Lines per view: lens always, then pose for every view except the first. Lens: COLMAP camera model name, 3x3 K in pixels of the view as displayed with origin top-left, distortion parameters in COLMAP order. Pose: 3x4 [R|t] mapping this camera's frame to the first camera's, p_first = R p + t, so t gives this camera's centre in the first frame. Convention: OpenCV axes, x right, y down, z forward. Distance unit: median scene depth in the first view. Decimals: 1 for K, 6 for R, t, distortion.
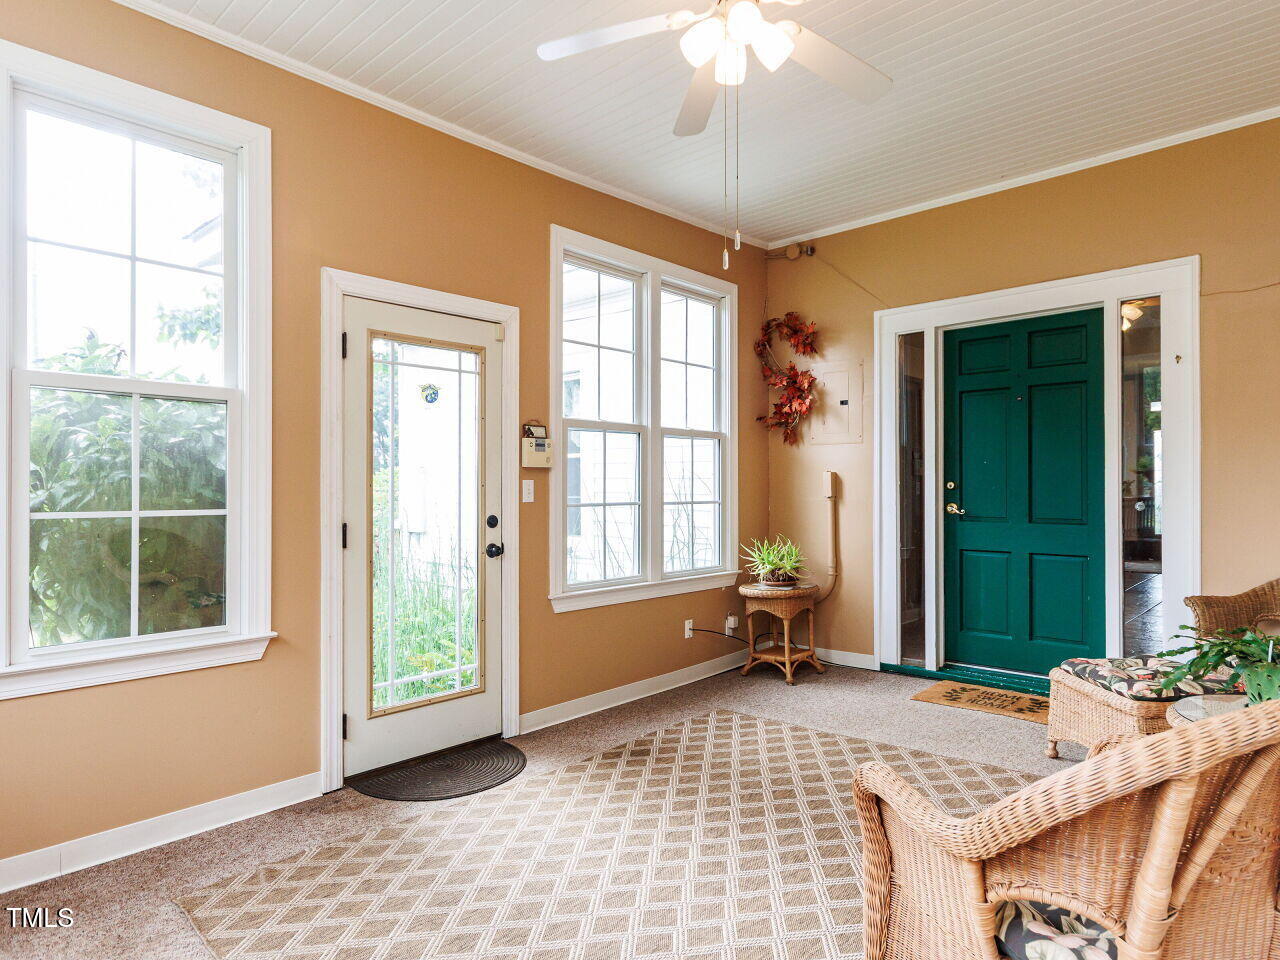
lens RADIAL K [[766.4, 0, 649.3], [0, 766.4, 471.7], [0, 0, 1]] dist [-0.000617, 0.000441]
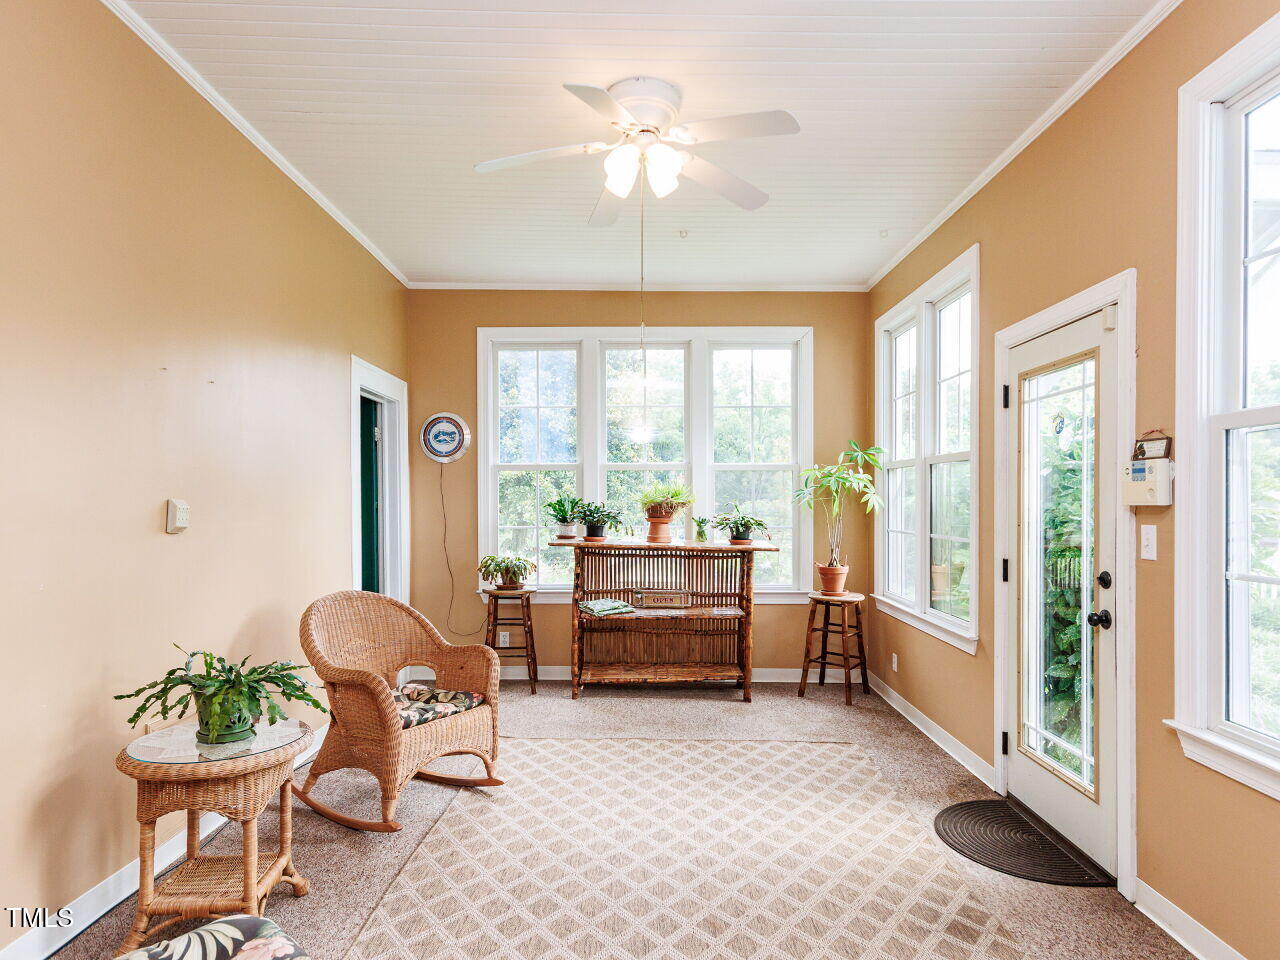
lens RADIAL K [[766.4, 0, 649.3], [0, 766.4, 471.7], [0, 0, 1]] dist [-0.000617, 0.000441]
pose [[-0.734885, -0.022338, -0.677823, 0.705524], [0.015921, 0.998614, -0.050171, -0.009859], [0.678004, -0.047661, -0.733511, 1.420549]]
